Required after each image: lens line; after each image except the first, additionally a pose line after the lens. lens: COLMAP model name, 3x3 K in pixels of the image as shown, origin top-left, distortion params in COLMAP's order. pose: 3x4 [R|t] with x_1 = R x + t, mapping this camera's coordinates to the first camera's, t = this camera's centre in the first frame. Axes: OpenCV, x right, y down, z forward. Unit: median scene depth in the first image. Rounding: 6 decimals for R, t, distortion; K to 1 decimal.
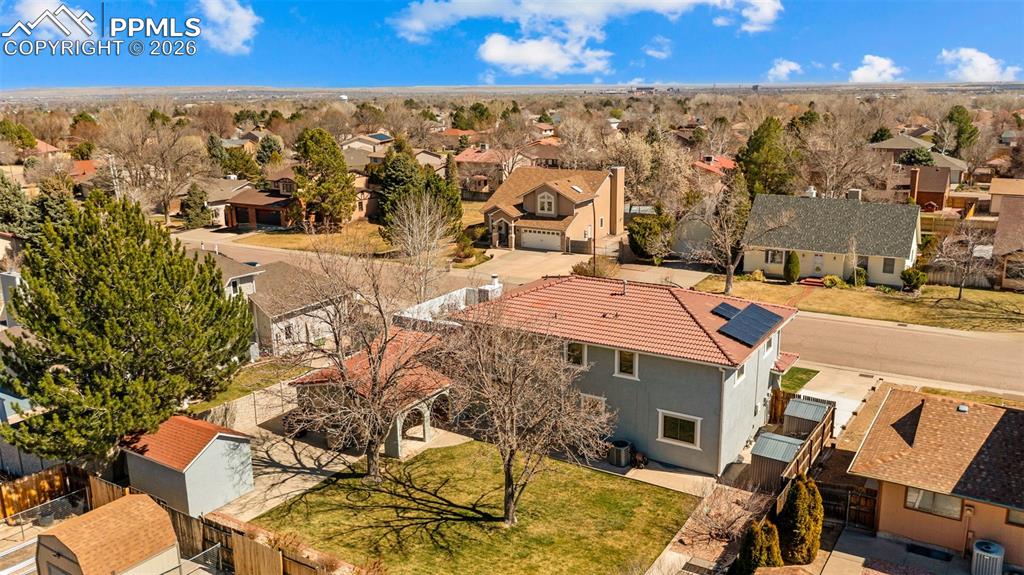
lens RADIAL K [[810.4, 0, 511.3], [0, 810.4, 269.2], [0, 0, 1]] dist [-0.002460, 0.002740]
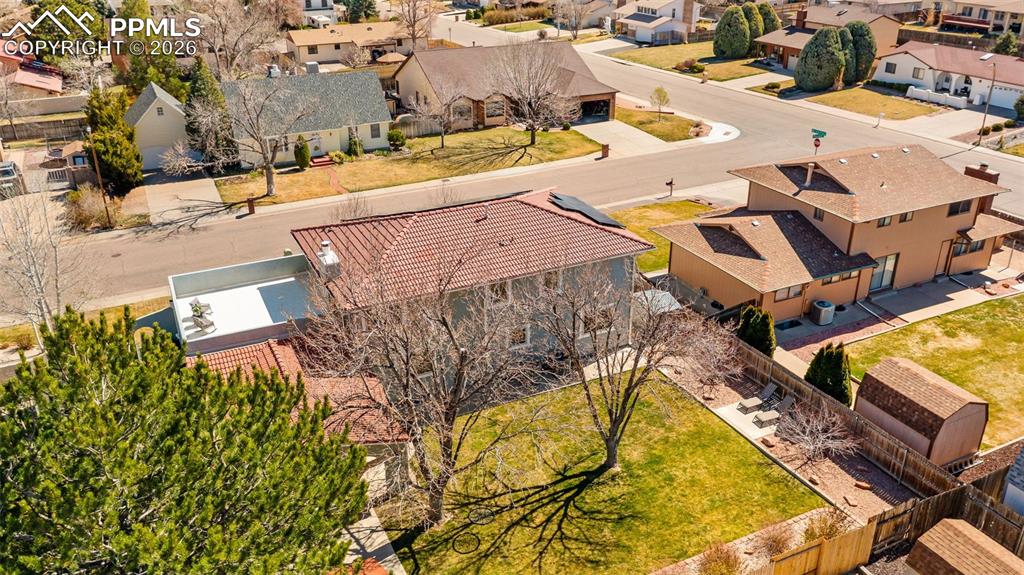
lens RADIAL K [[810.4, 0, 511.3], [0, 810.4, 269.2], [0, 0, 1]] dist [-0.002460, 0.002740]
pose [[0.534591, -0.332909, 0.776778, -0.630023], [0.186616, 0.942956, 0.275697, -0.175996], [-0.824249, -0.002426, 0.566222, 0.443874]]
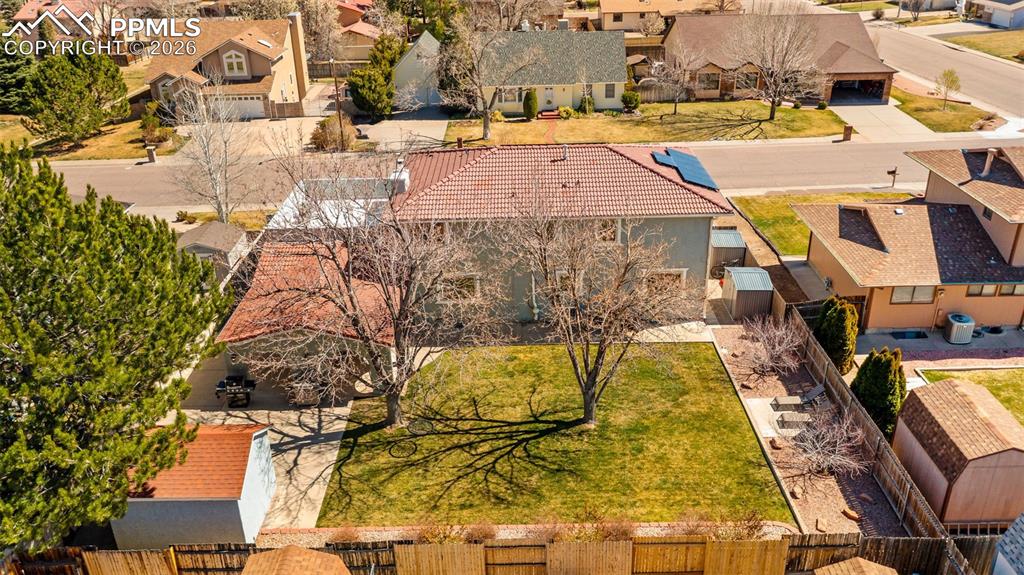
lens RADIAL K [[810.4, 0, 511.3], [0, 810.4, 269.2], [0, 0, 1]] dist [-0.002460, 0.002740]
pose [[0.848216, -0.225076, 0.479447, -0.405375], [0.127500, 0.965366, 0.227624, -0.069947], [-0.514075, -0.131945, 0.847536, 0.224168]]
